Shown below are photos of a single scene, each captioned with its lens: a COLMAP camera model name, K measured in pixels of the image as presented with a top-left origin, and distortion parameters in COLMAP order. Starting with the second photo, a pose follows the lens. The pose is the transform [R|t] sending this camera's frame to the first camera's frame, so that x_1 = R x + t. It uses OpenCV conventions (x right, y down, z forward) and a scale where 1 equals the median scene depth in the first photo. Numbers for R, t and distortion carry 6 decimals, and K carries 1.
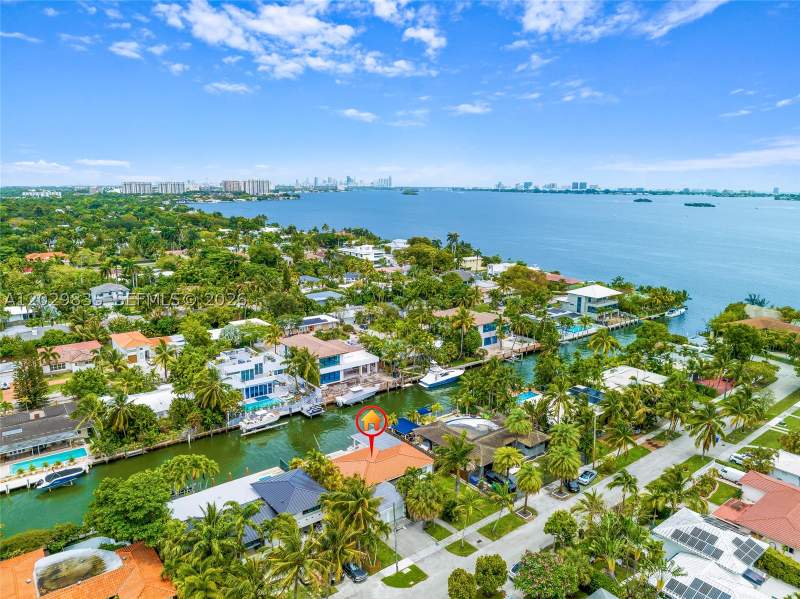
lens RADIAL K [[568.1, 0, 401.7], [0, 568.1, 302.8], [0, 0, 1]] dist [-0.039975, -0.000243]
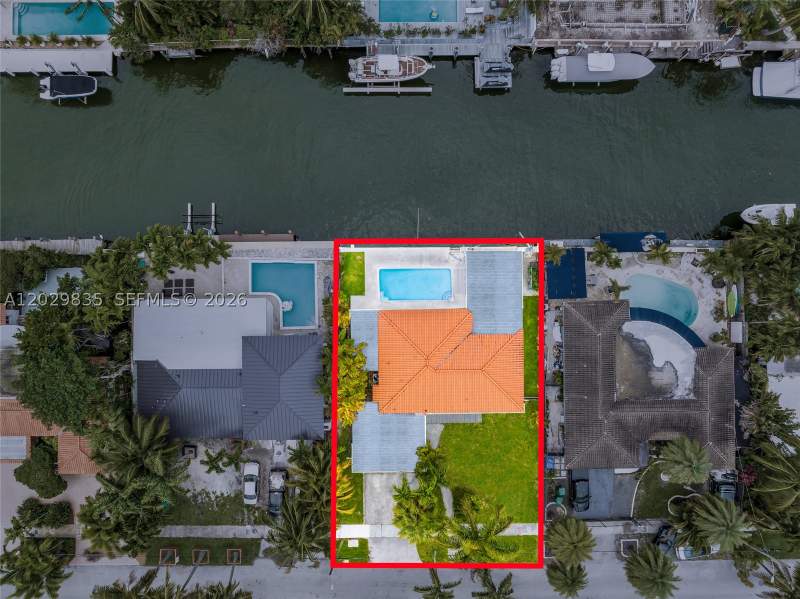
lens RADIAL K [[568.1, 0, 401.7], [0, 568.1, 302.8], [0, 0, 1]] dist [-0.039975, -0.000243]
pose [[0.791693, 0.610540, -0.021511, -0.080915], [-0.119213, 0.188926, 0.974728, -0.258960], [0.599174, -0.769122, 0.222355, 0.650493]]
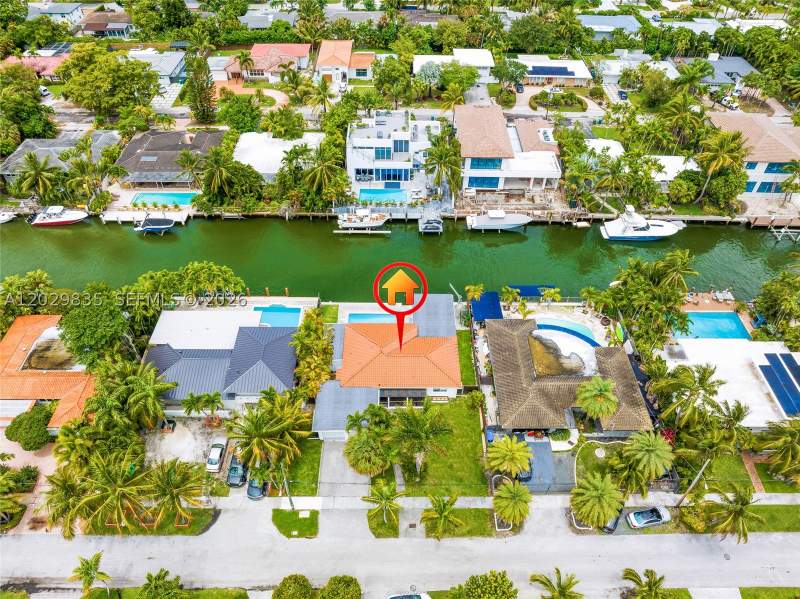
lens RADIAL K [[568.1, 0, 401.7], [0, 568.1, 302.8], [0, 0, 1]] dist [-0.039975, -0.000243]
pose [[0.790064, 0.435594, -0.431343, 0.206299], [-0.134469, 0.809638, 0.571318, -0.175462], [0.598094, -0.393375, 0.698240, 0.348603]]
